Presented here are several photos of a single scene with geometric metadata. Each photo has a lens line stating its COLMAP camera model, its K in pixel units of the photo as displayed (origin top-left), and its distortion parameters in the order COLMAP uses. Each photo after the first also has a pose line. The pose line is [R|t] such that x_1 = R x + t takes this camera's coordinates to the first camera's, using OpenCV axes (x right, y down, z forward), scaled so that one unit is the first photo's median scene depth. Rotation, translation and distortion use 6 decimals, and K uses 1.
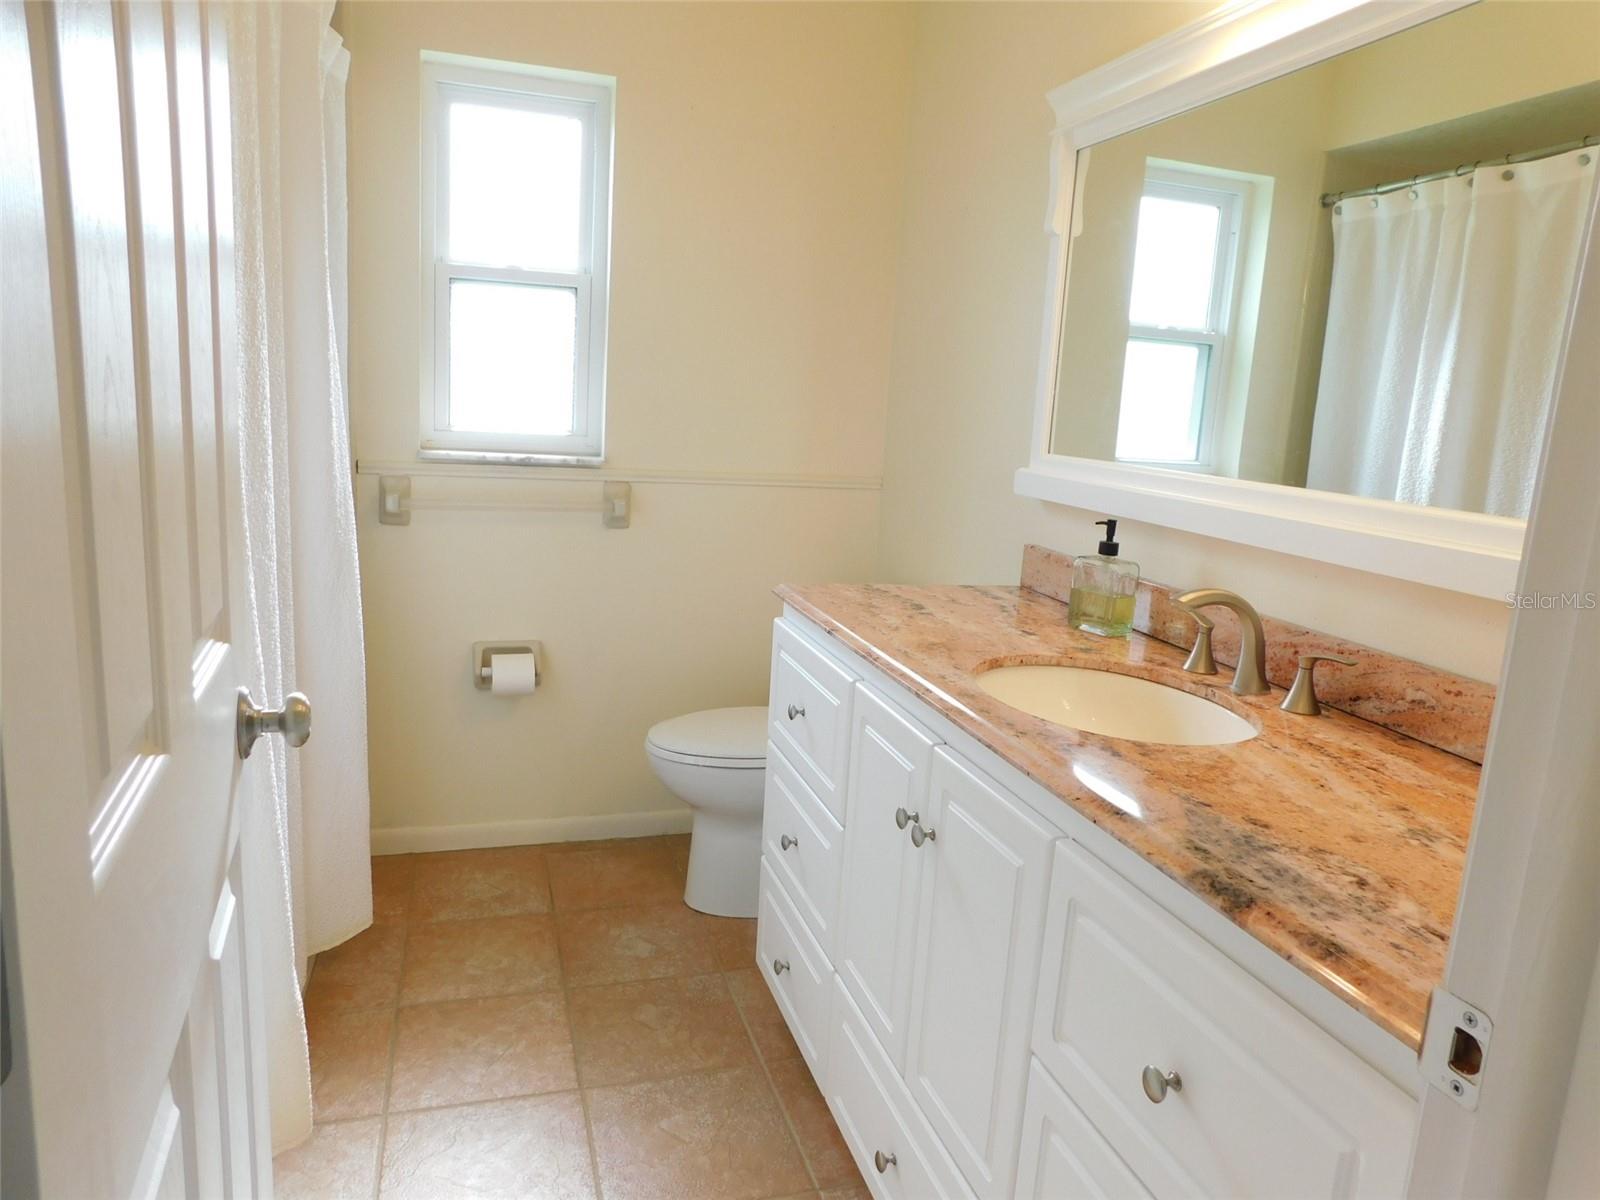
lens RADIAL K [[1069.5, 0, 804.8], [0, 1069.5, 603.9], [0, 0, 1]] dist [-0.065797, 0.058571]
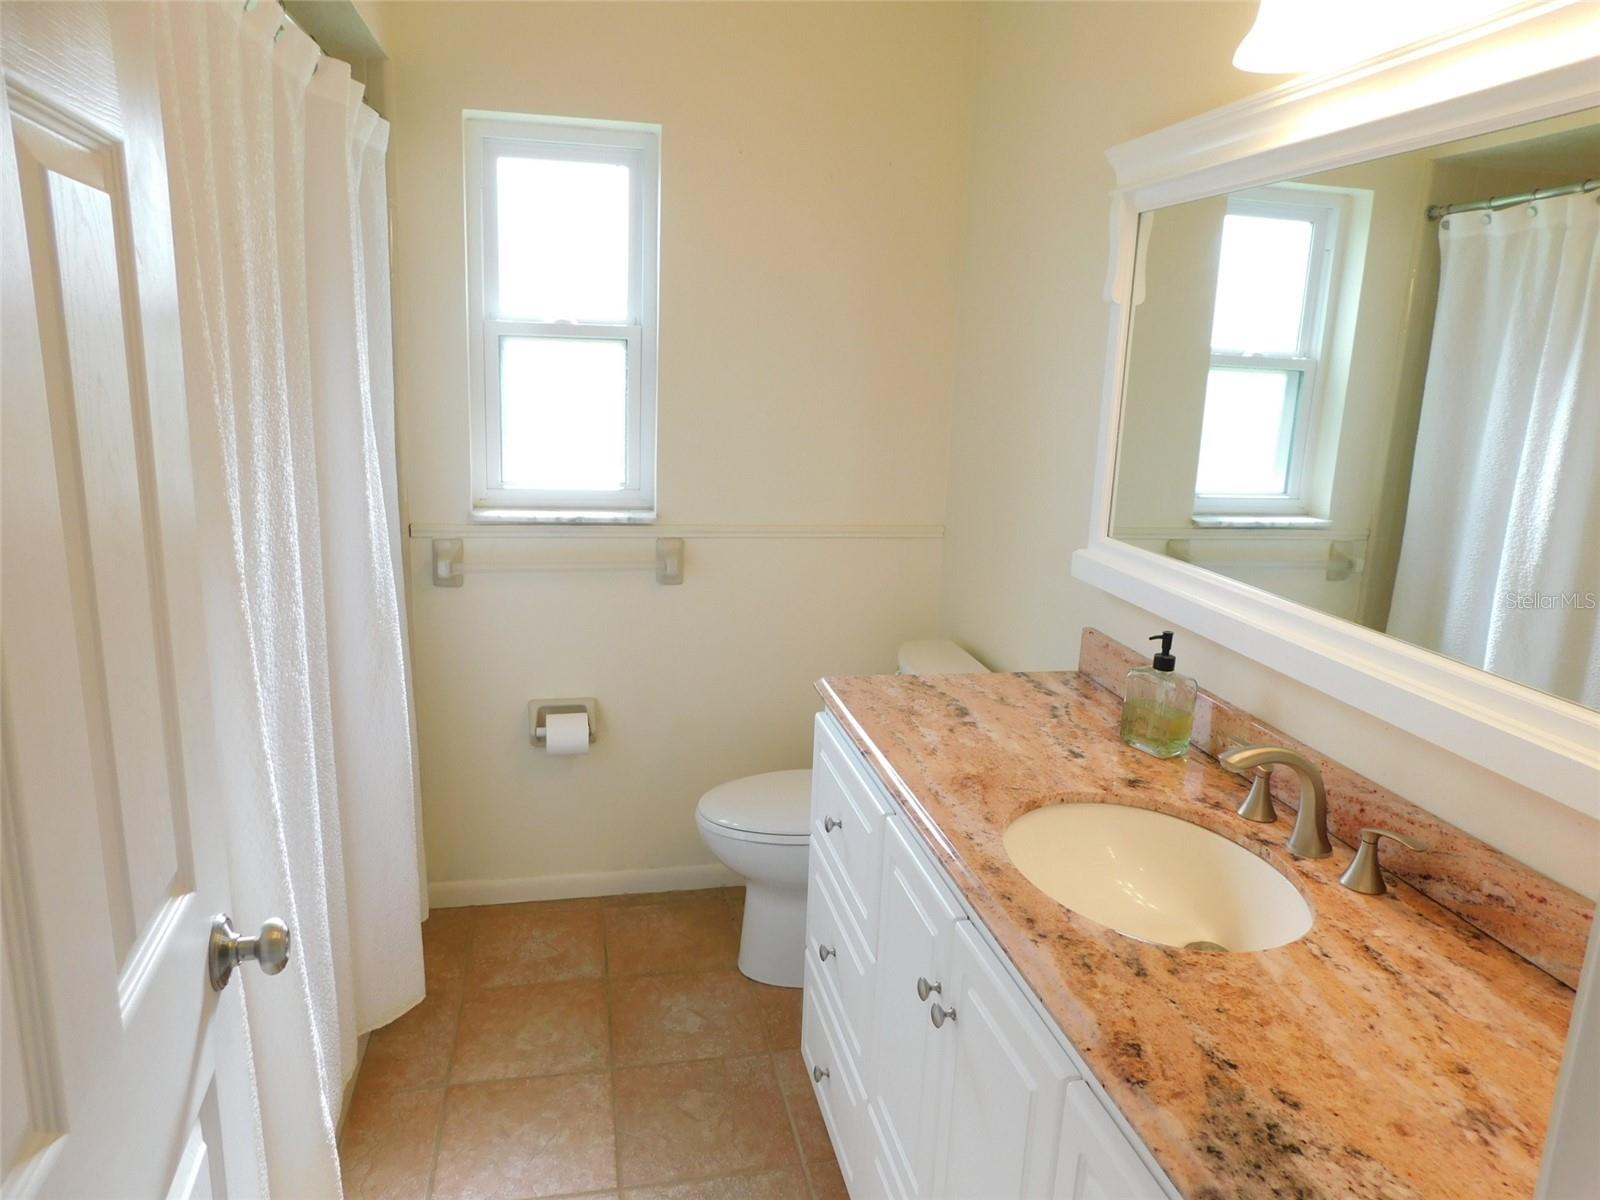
lens RADIAL K [[1069.5, 0, 804.8], [0, 1069.5, 603.9], [0, 0, 1]] dist [-0.065797, 0.058571]
pose [[0.996076, -0.000733, -0.088503, 0.044923], [0.003704, 0.999435, 0.033404, -0.111818], [0.088428, -0.033601, 0.995516, 0.039487]]
